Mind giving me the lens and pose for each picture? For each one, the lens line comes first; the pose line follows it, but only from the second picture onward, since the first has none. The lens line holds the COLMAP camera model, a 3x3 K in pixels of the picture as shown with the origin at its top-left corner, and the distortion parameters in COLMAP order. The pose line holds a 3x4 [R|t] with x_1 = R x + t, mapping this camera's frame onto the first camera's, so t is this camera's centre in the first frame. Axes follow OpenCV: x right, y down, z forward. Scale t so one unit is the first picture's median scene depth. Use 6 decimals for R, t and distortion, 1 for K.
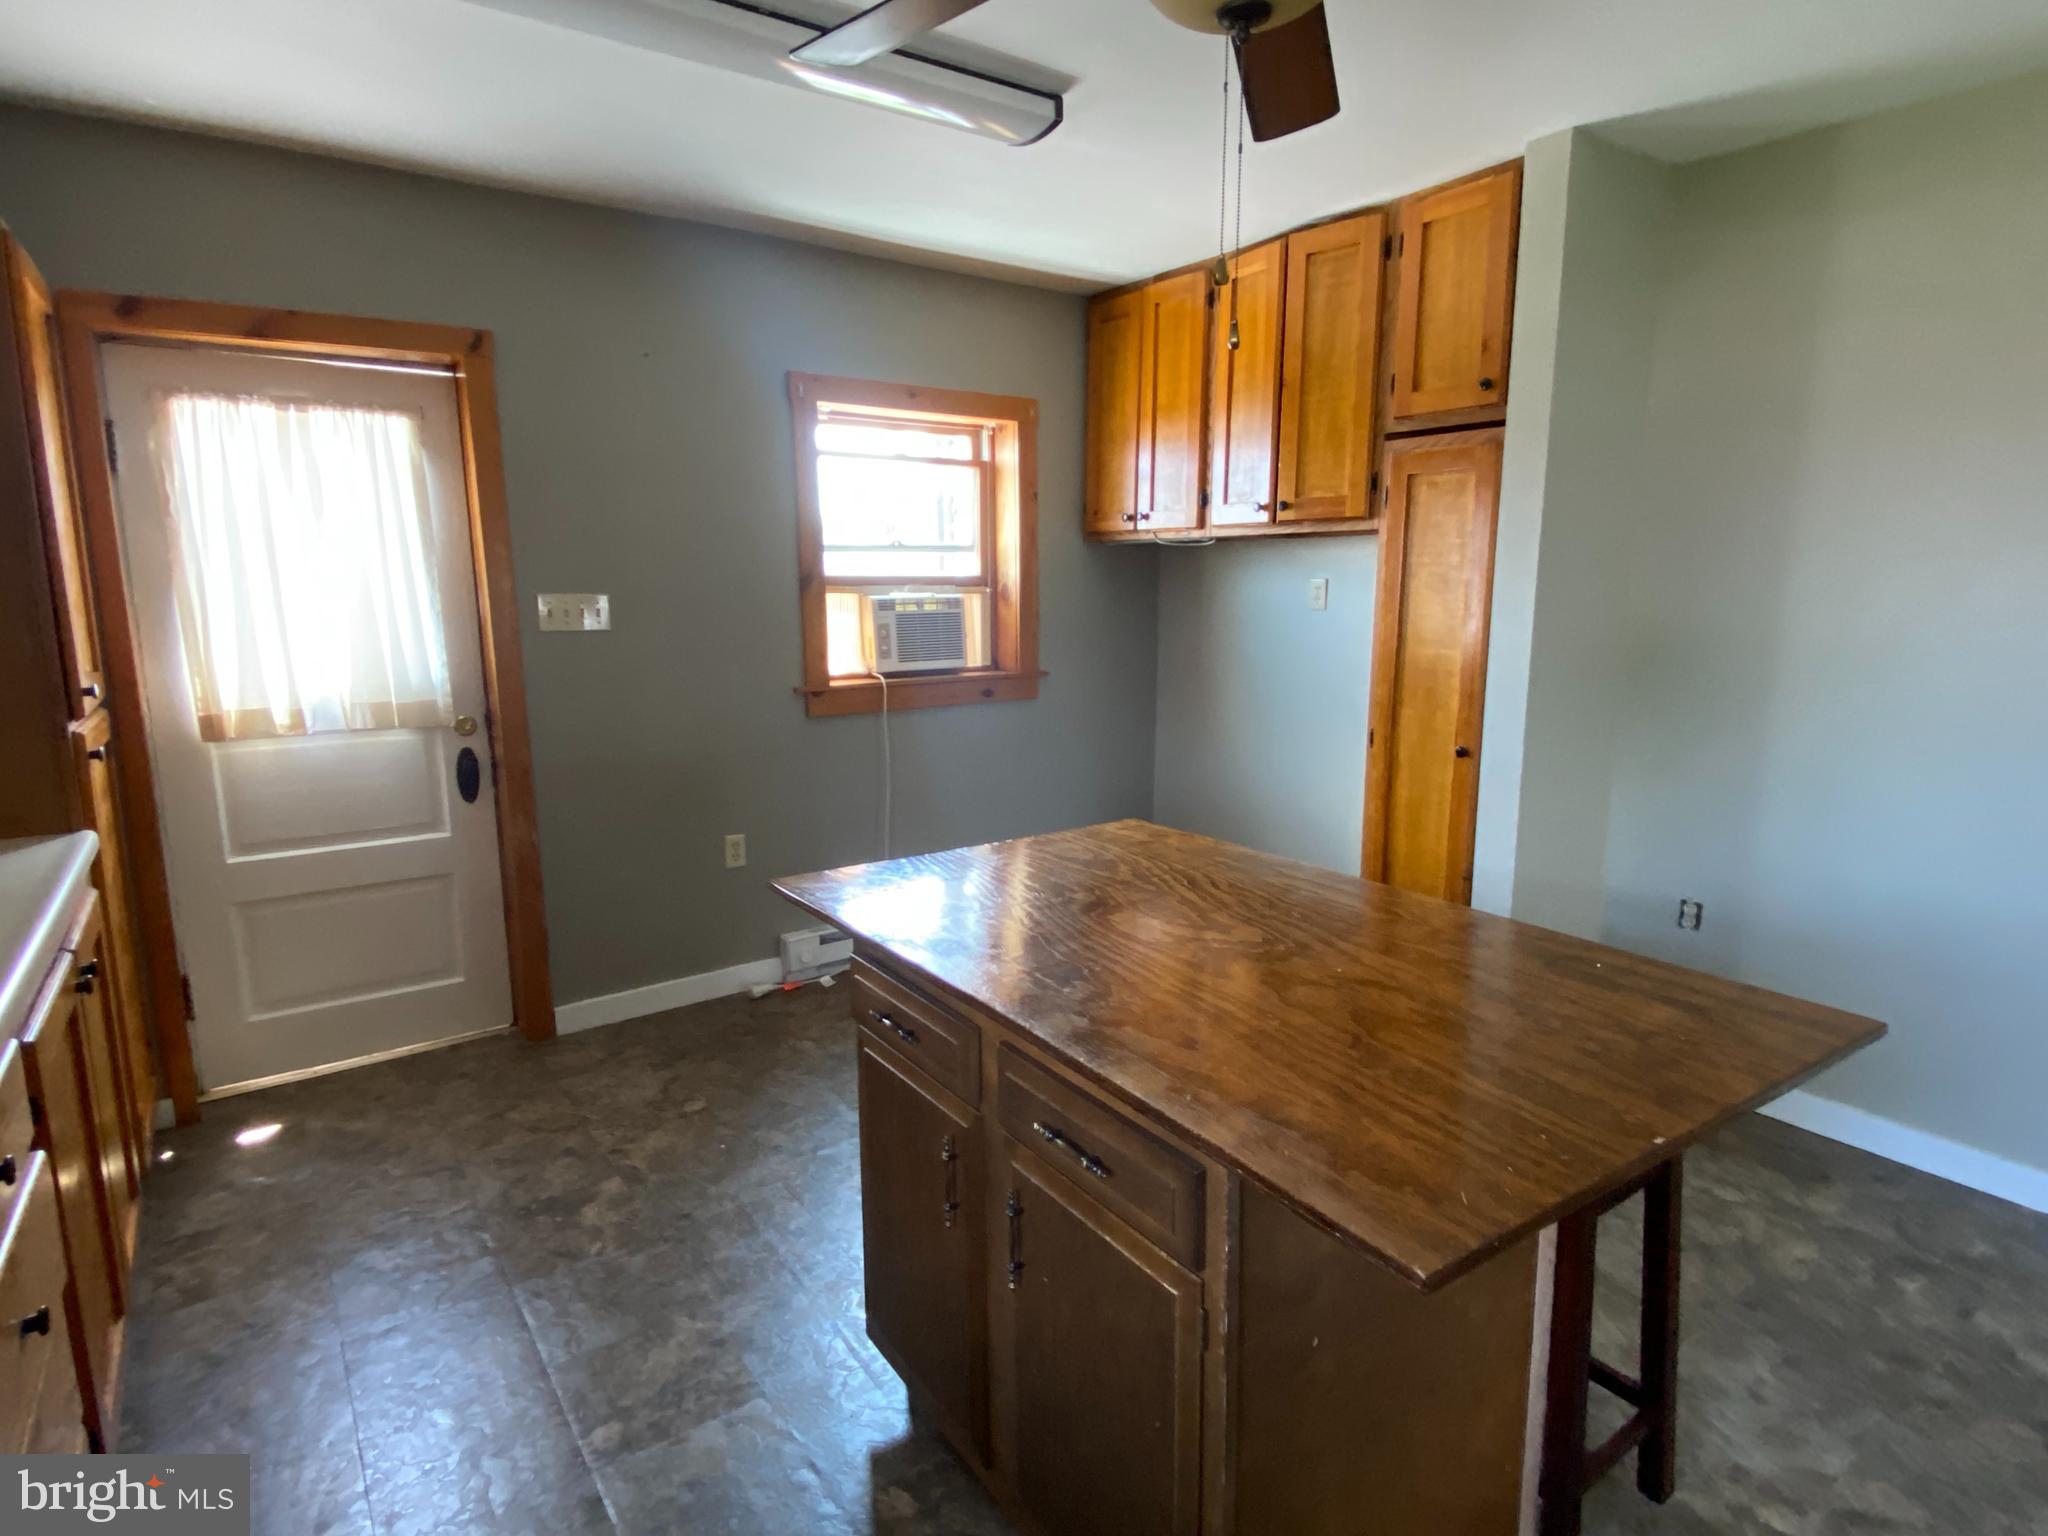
lens RADIAL K [[1102.3, 0, 1024.0], [0, 1102.3, 768.0], [0, 0, 1]] dist [0.078713, -0.062148]
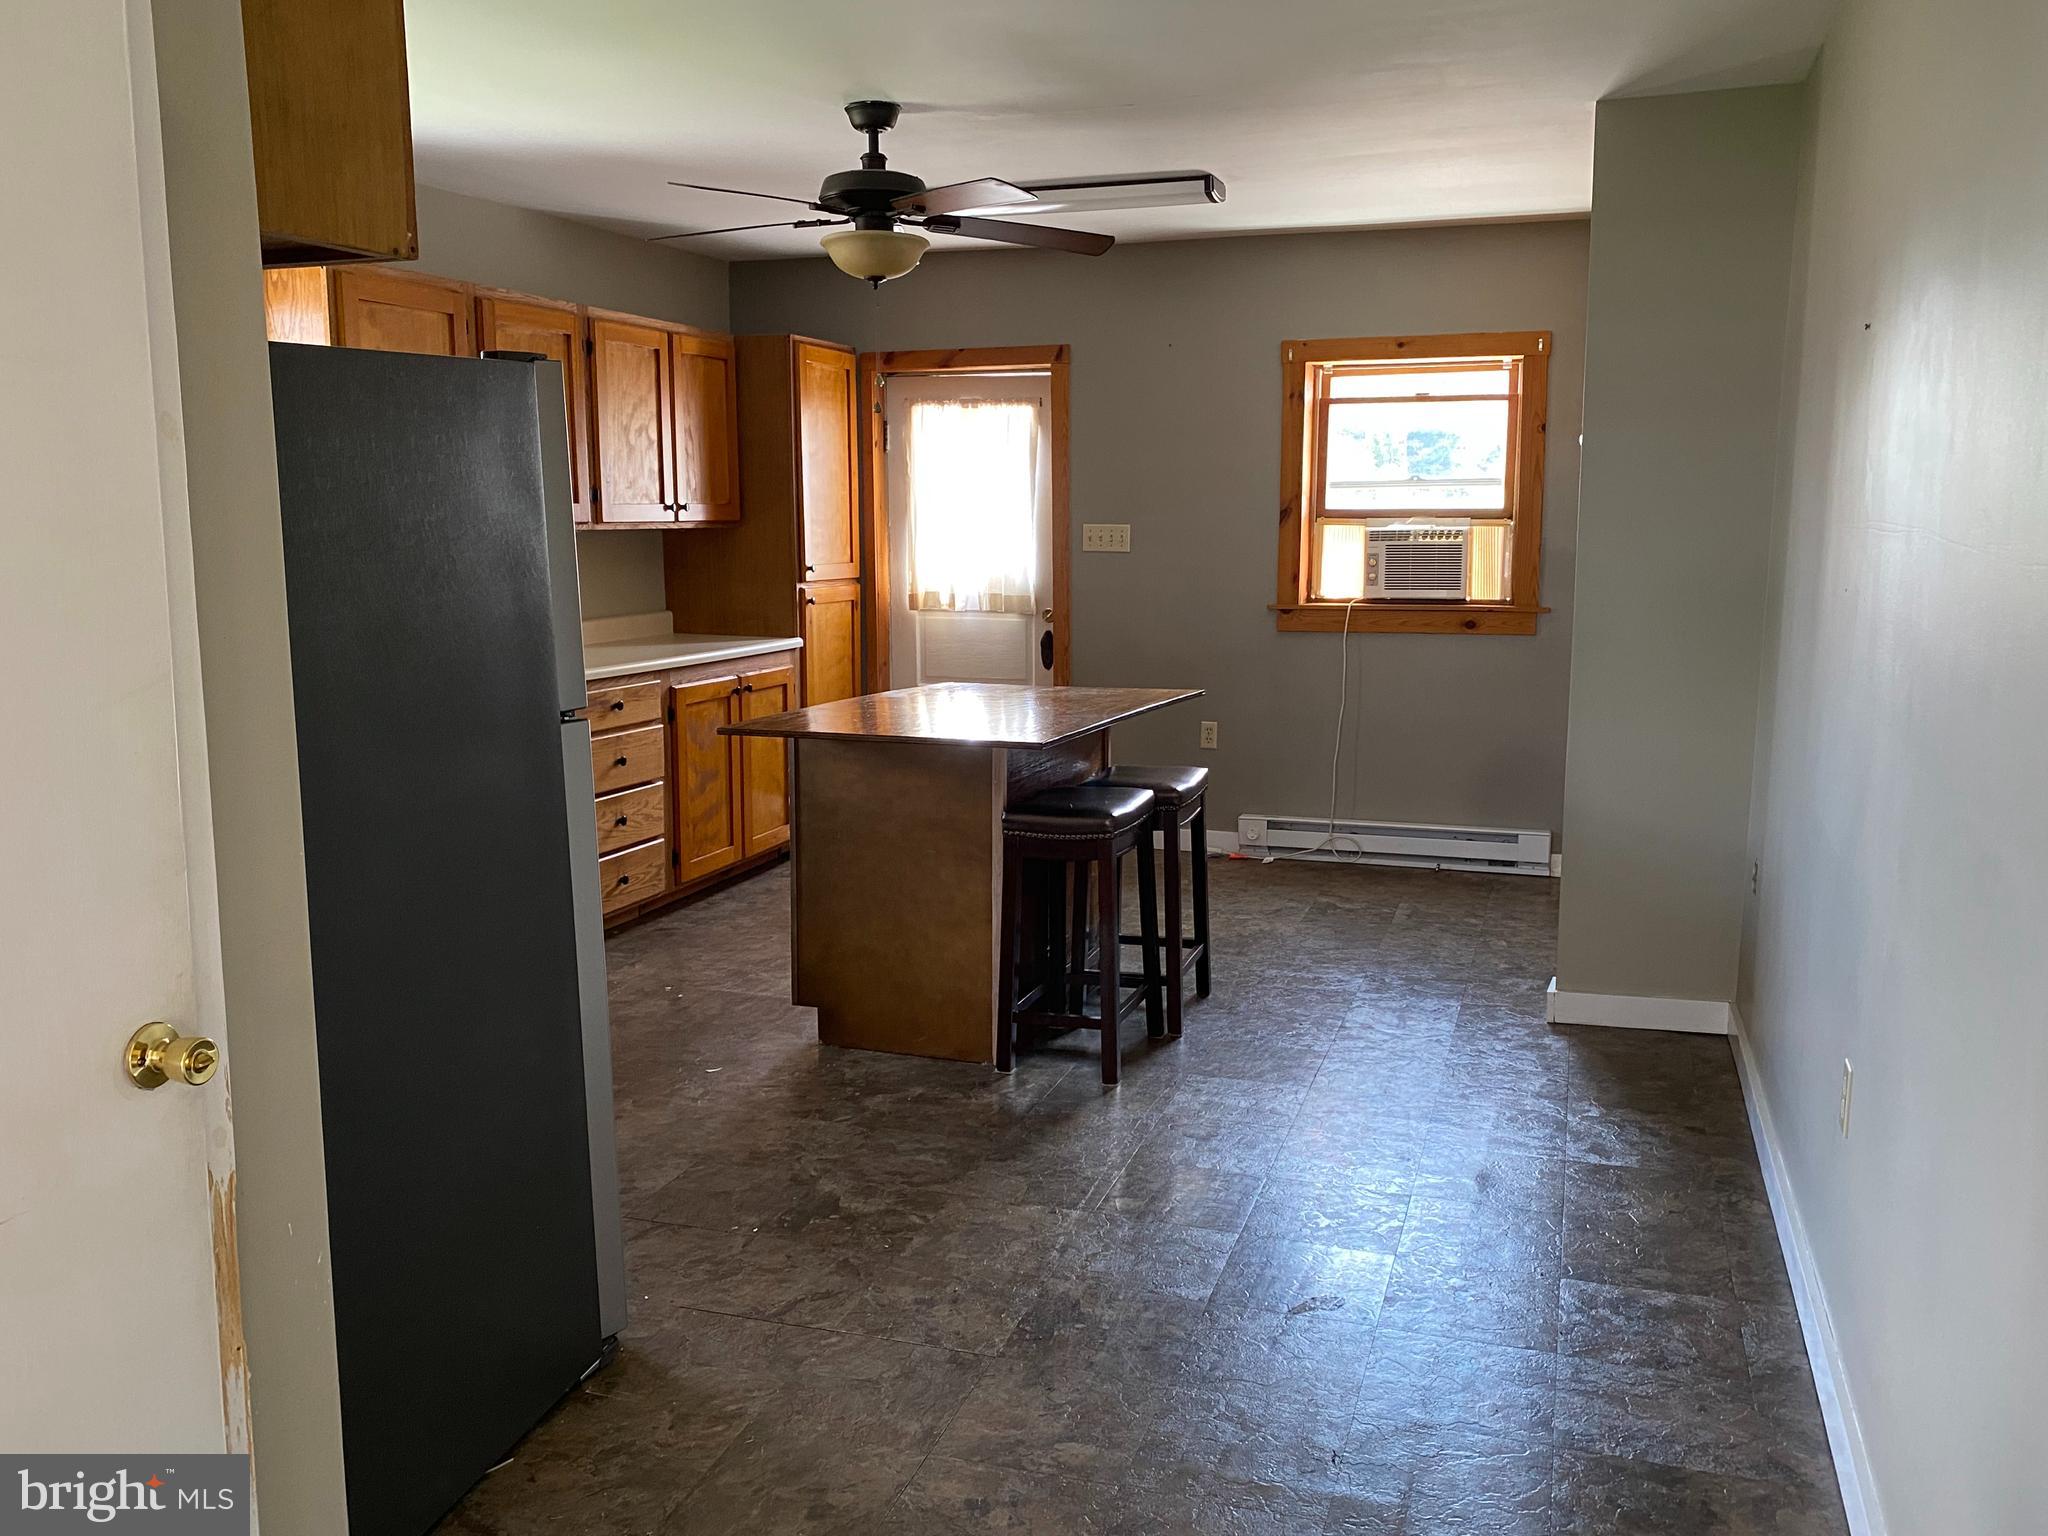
lens RADIAL K [[1661.4, 0, 1024.0], [0, 1661.4, 768.0], [0, 0, 1]] dist [0.003627, 0.003858]
pose [[0.592728, 0.121130, -0.796242, 1.074015], [-0.141475, 0.988913, 0.045125, 0.057336], [0.792880, 0.085901, 0.603293, -0.254199]]
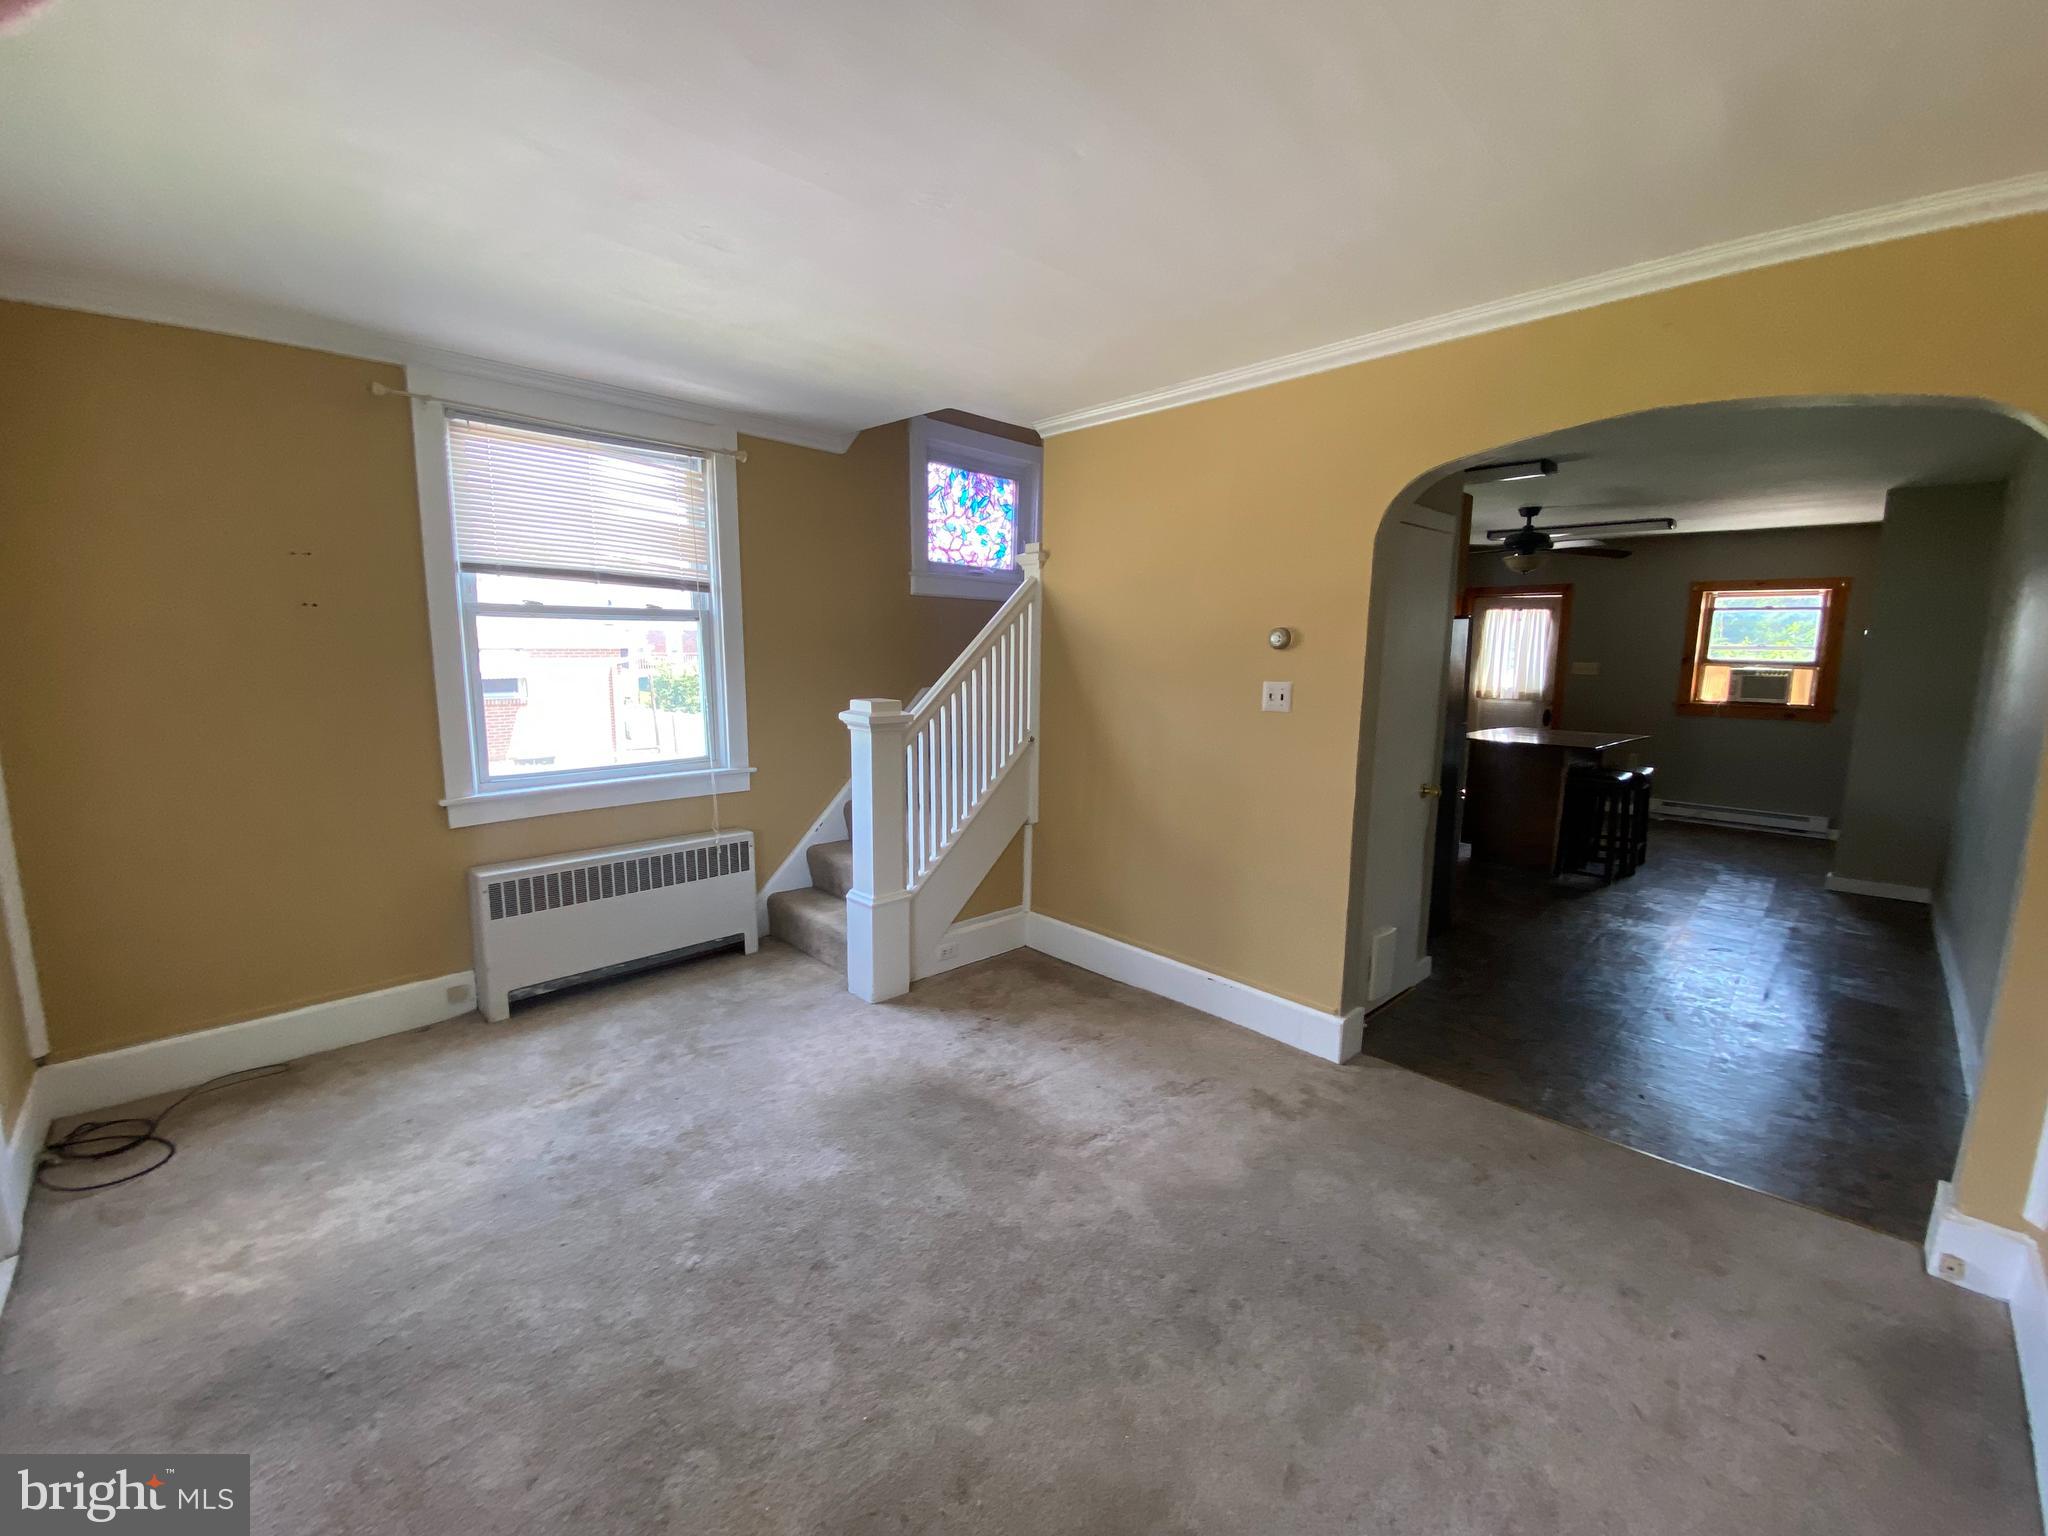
lens RADIAL K [[827.8, 0, 1024.0], [0, 827.8, 768.0], [0, 0, 1]] dist [-0.023926, -0.000340]
pose [[0.159560, 0.147562, -0.976097, 1.417984], [-0.184732, 0.975762, 0.117313, 0.131241], [0.969750, 0.161598, 0.182952, -0.763920]]
